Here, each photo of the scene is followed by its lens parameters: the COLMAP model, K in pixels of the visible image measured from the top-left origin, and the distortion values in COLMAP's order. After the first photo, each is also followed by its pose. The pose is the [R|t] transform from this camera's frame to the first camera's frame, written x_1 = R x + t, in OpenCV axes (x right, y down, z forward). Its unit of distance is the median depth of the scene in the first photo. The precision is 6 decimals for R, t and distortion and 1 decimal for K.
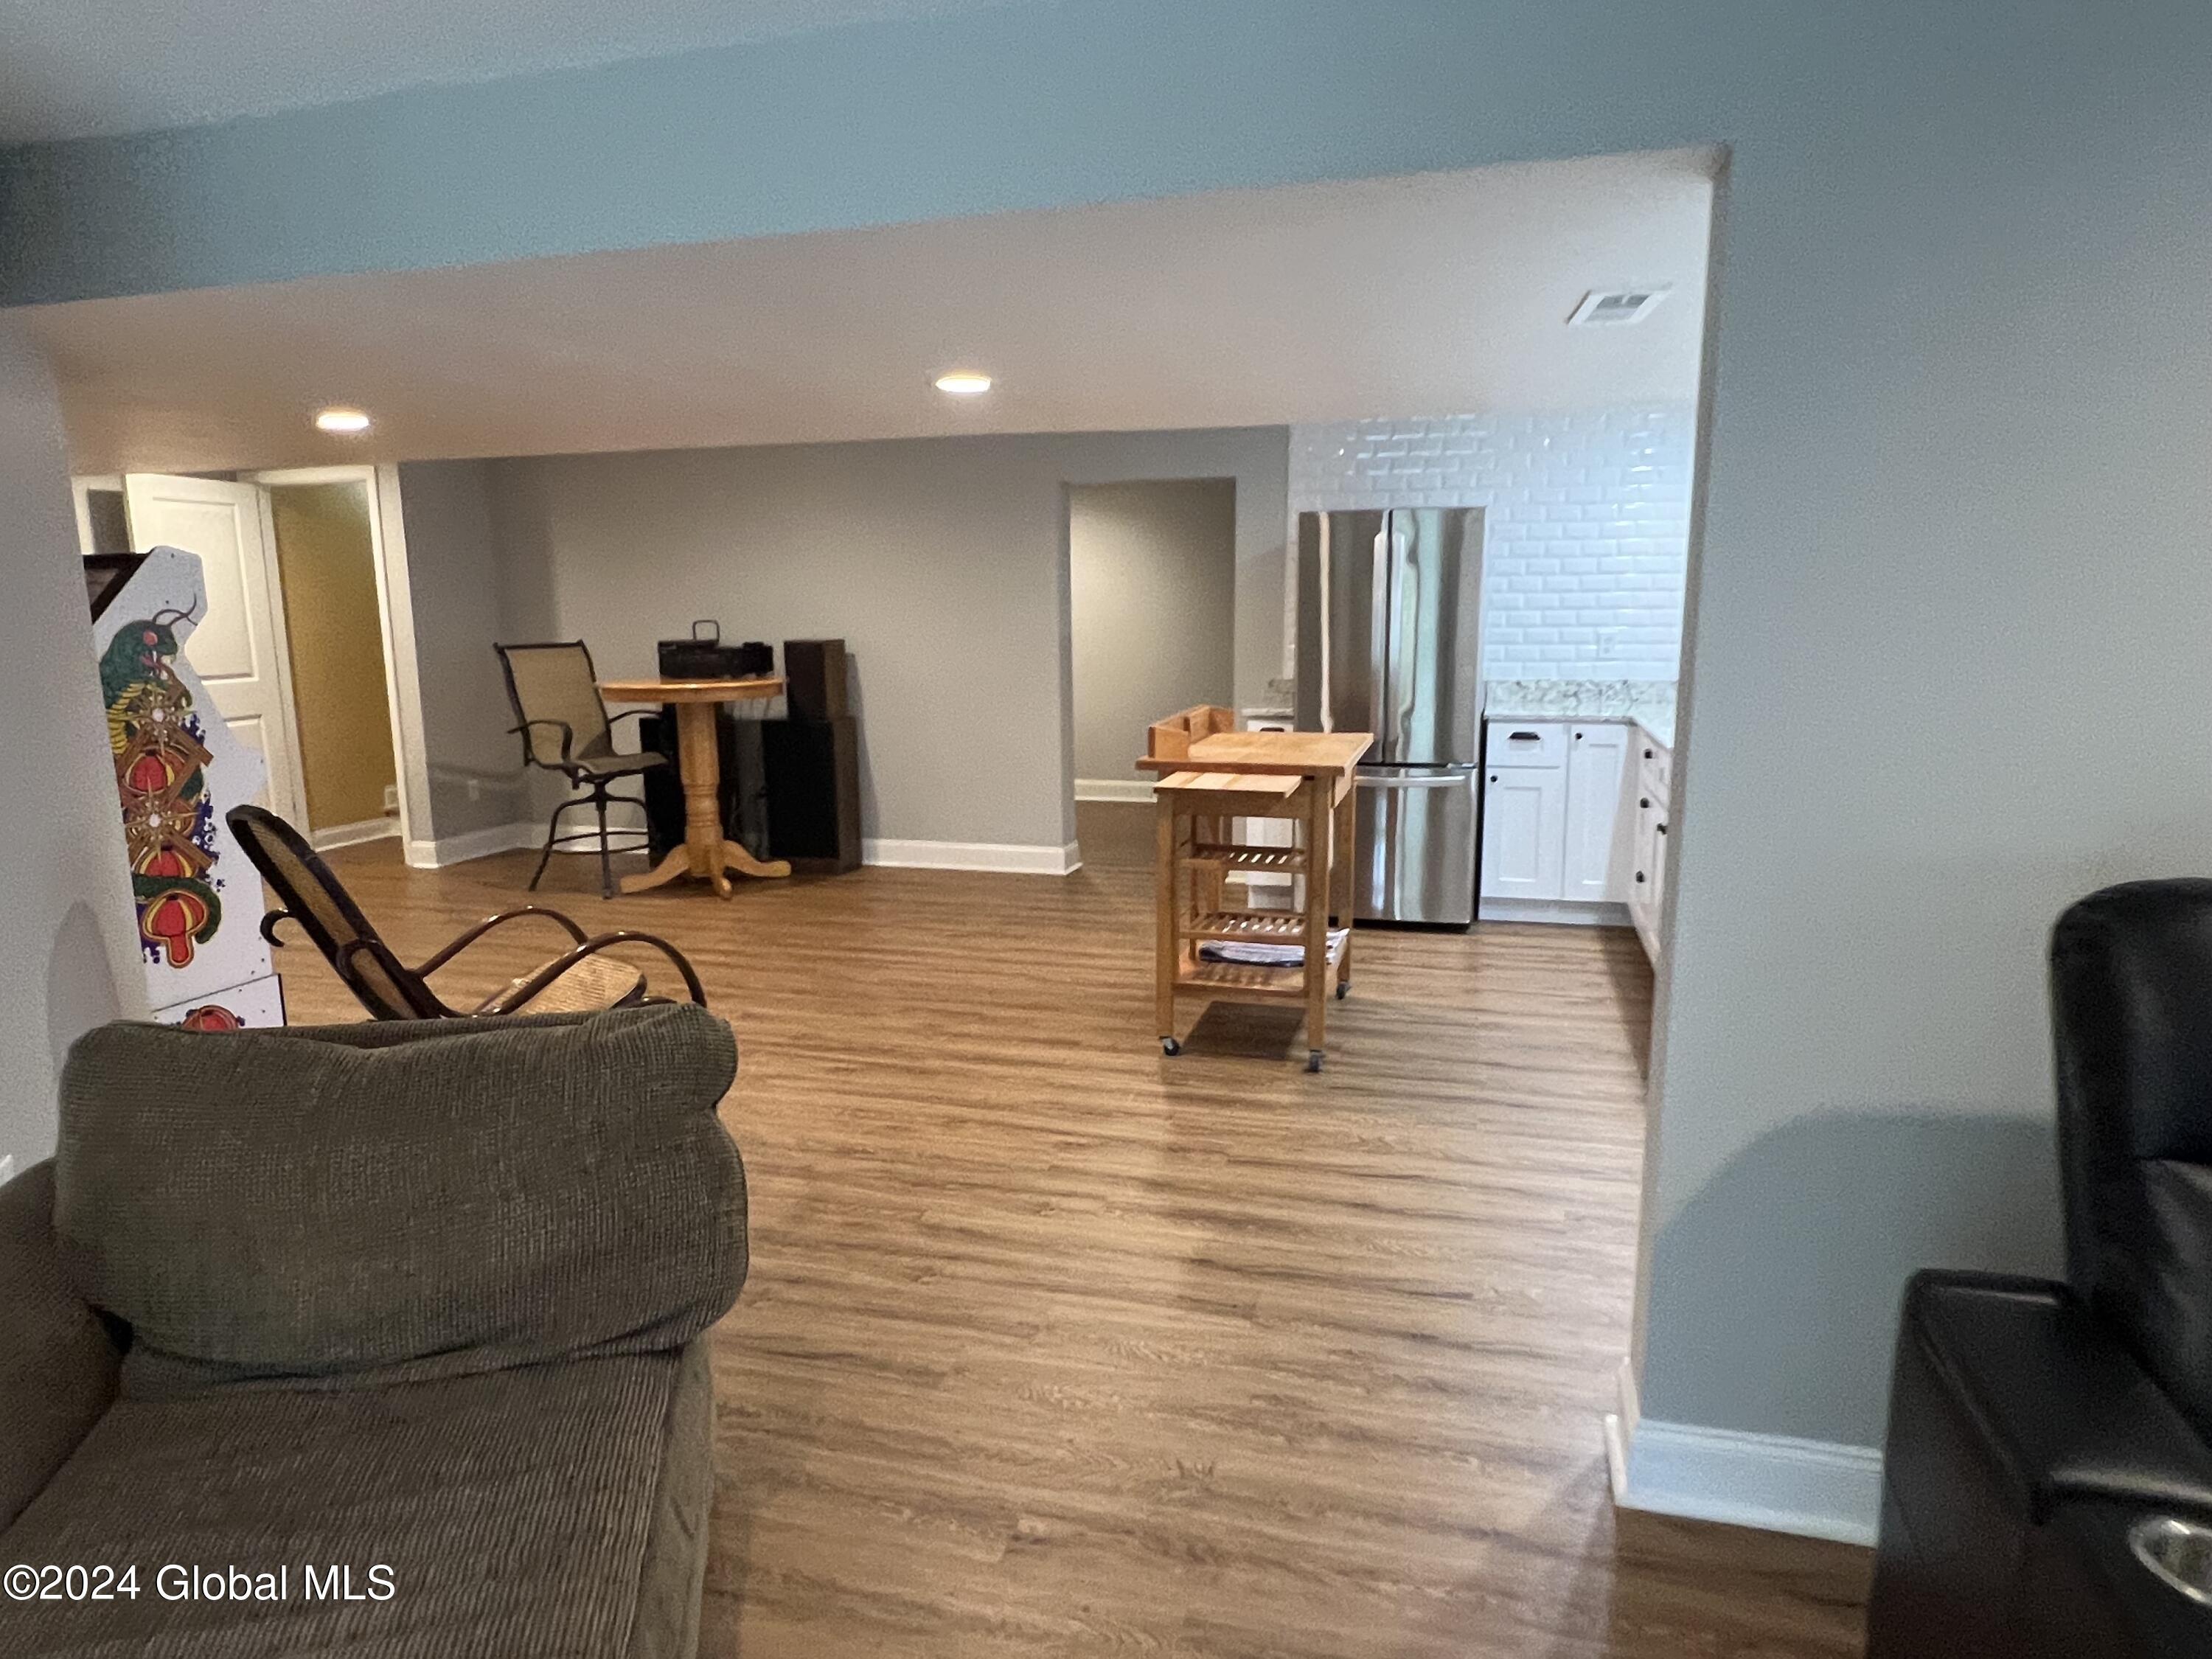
lens RADIAL K [[1352.1, 0, 1106.0], [0, 1352.1, 827.3], [0, 0, 1]] dist [0.005157, -0.003239]
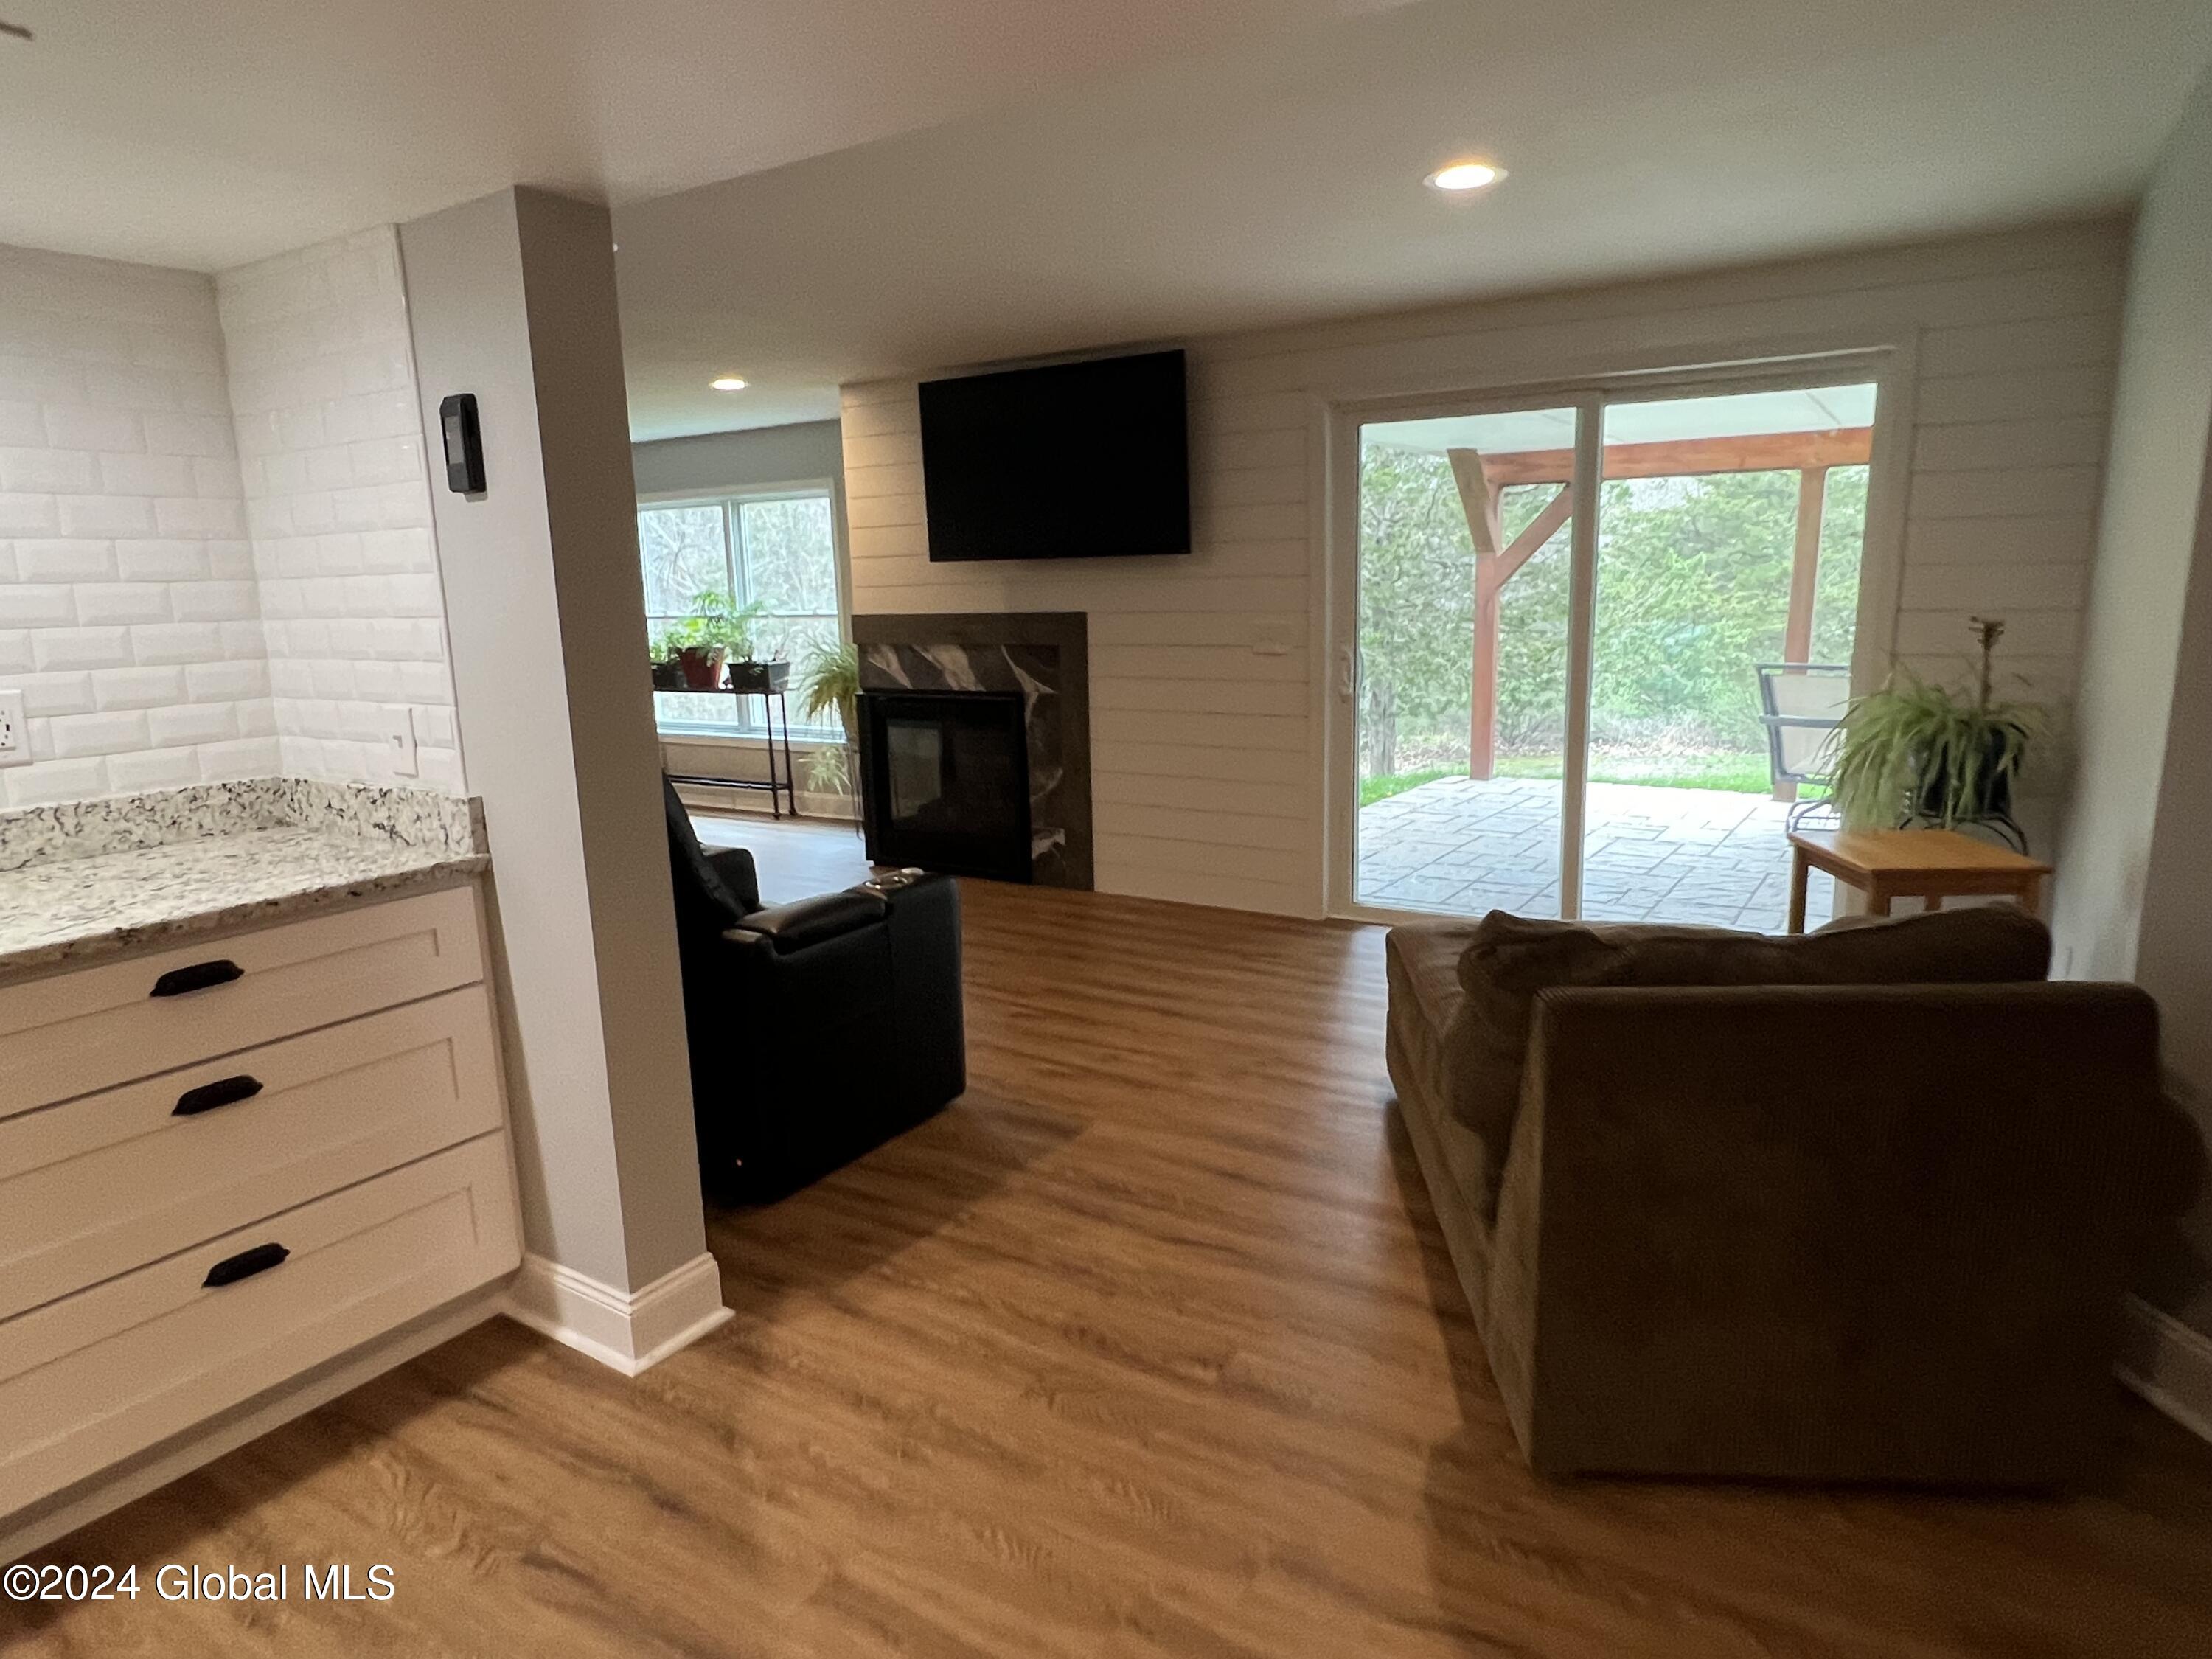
lens RADIAL K [[1352.1, 0, 1095.2], [0, 1352.1, 844.7], [0, 0, 1]] dist [0.005157, -0.003239]
pose [[-0.955612, -0.028282, 0.293266, -0.189192], [0.079450, 0.933772, 0.348939, -0.199612], [-0.283712, 0.356750, -0.890077, 1.241123]]
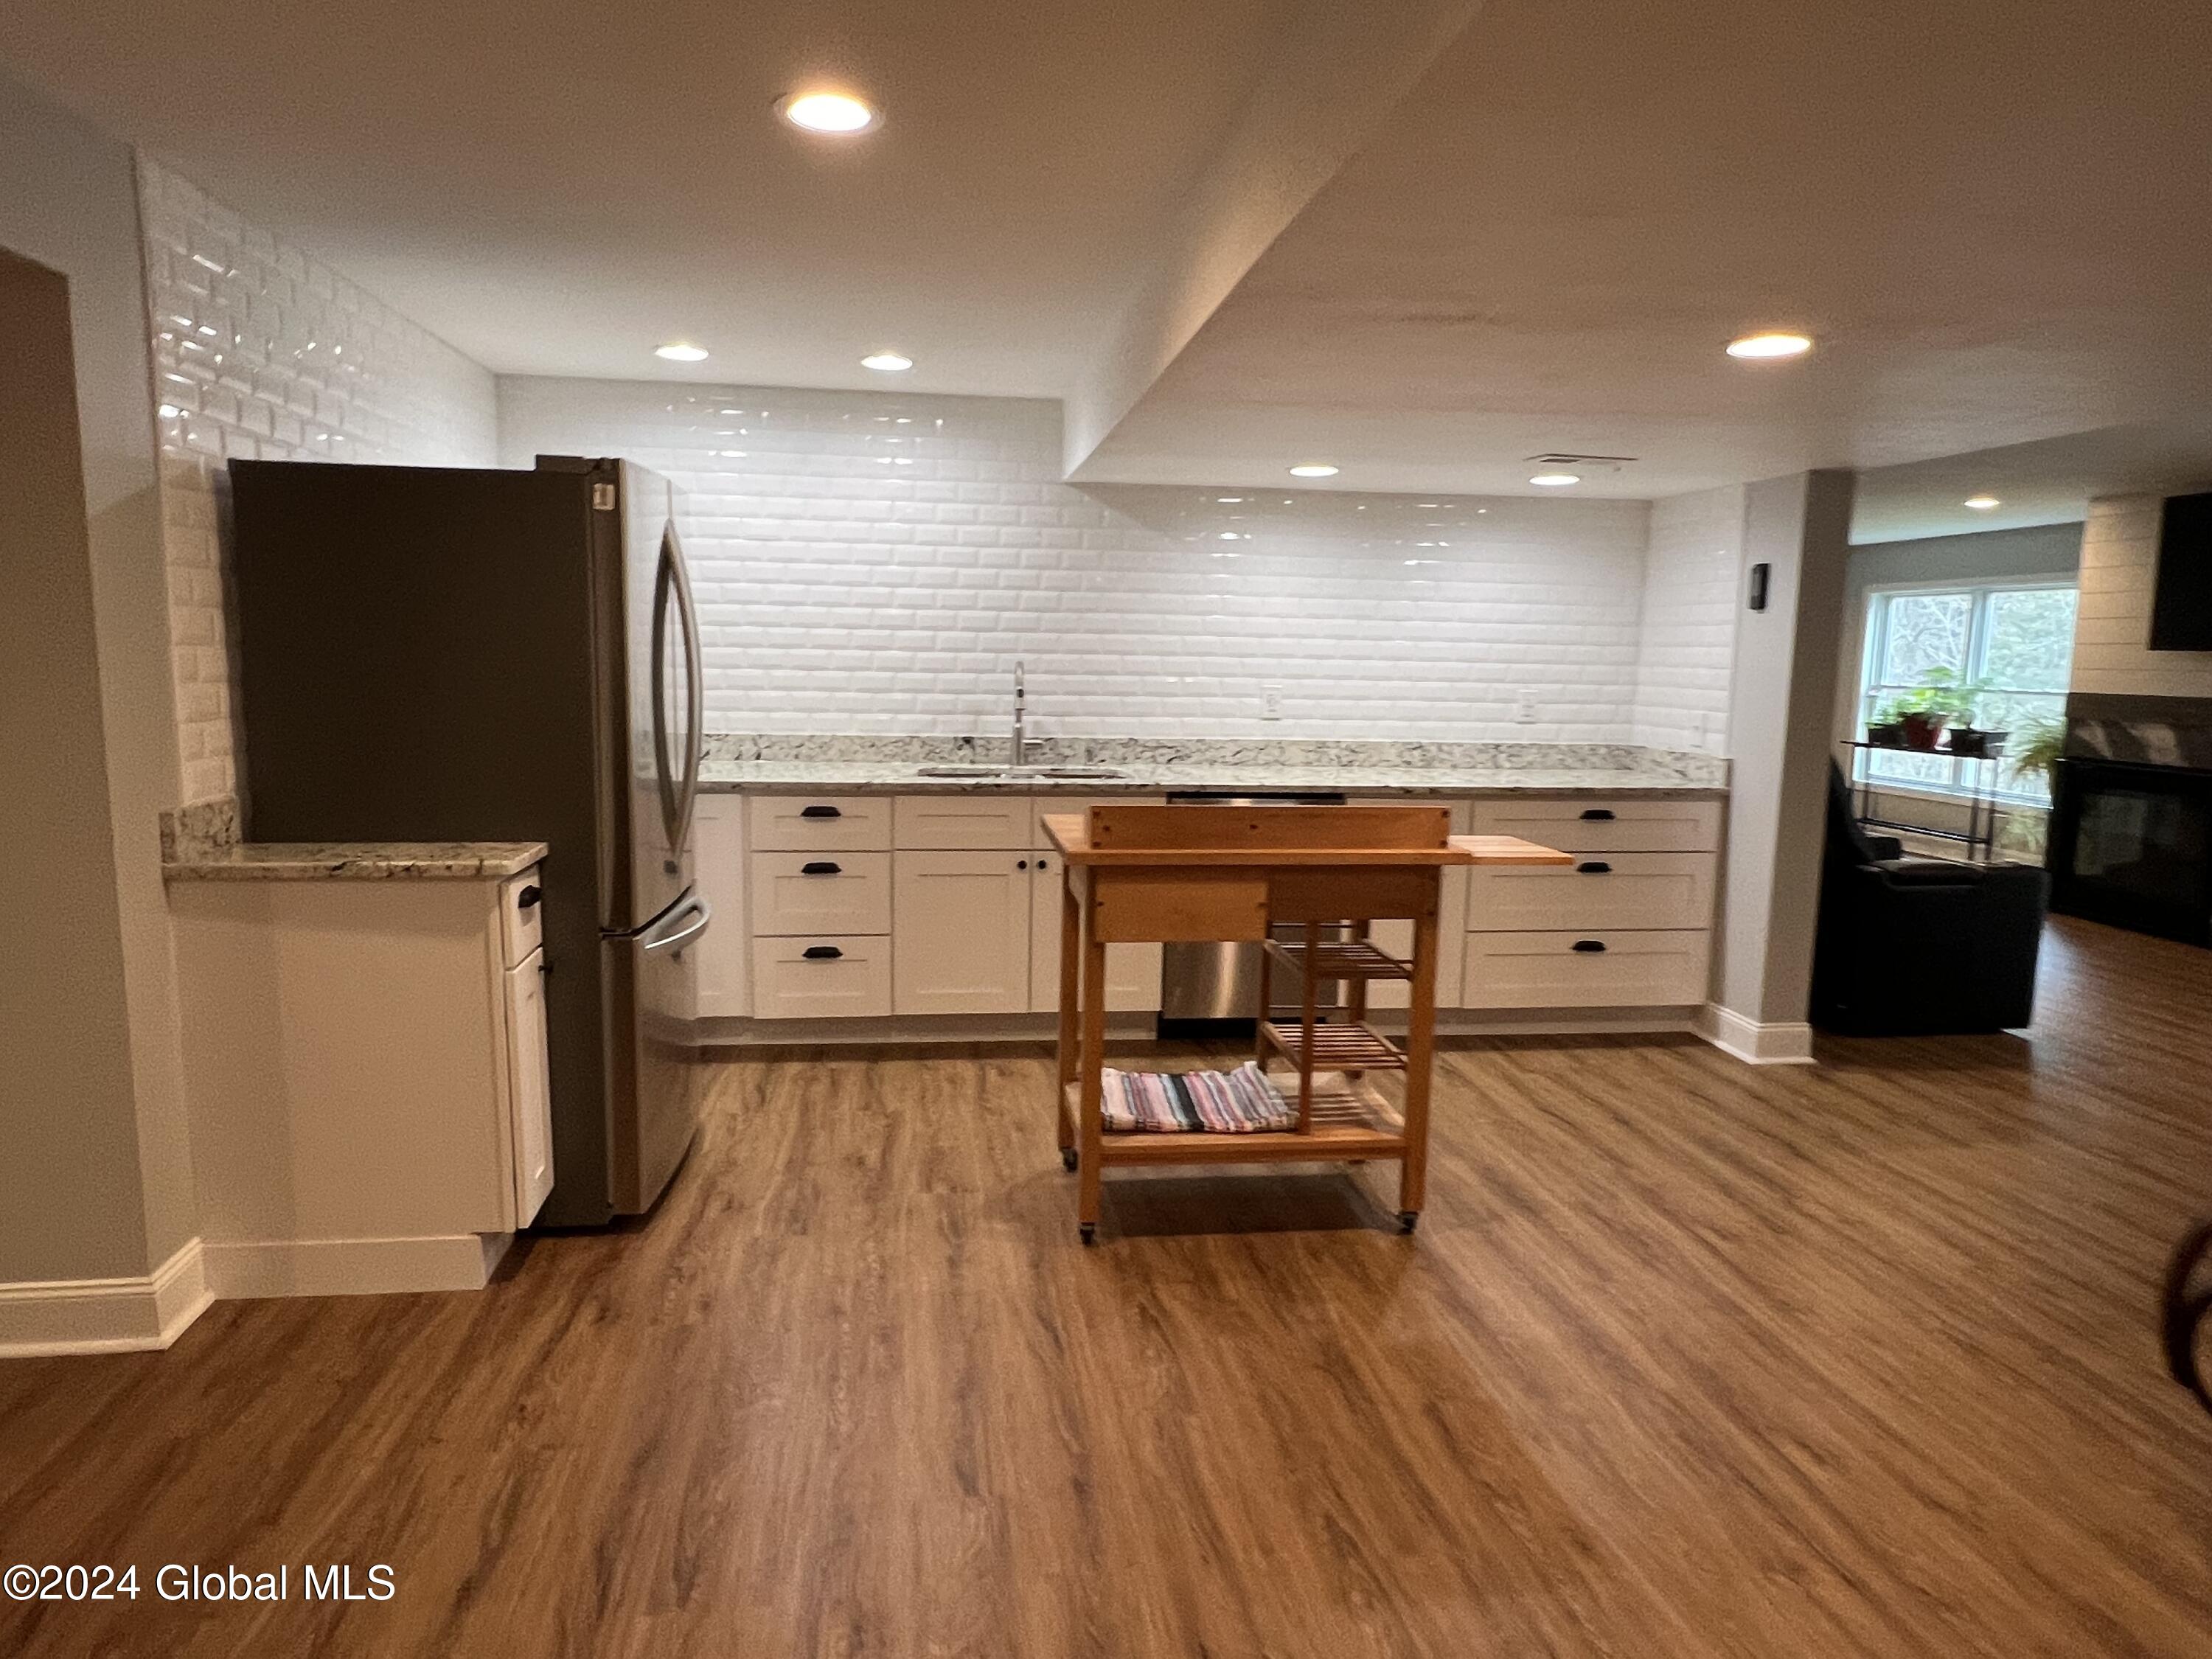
lens RADIAL K [[1352.1, 0, 1099.2], [0, 1352.1, 831.6], [0, 0, 1]] dist [0.005157, -0.003239]
pose [[-0.403021, -0.129502, 0.905982, -0.733218], [0.135111, 0.970671, 0.198852, -0.304810], [-0.905162, 0.202550, -0.373704, 1.877448]]
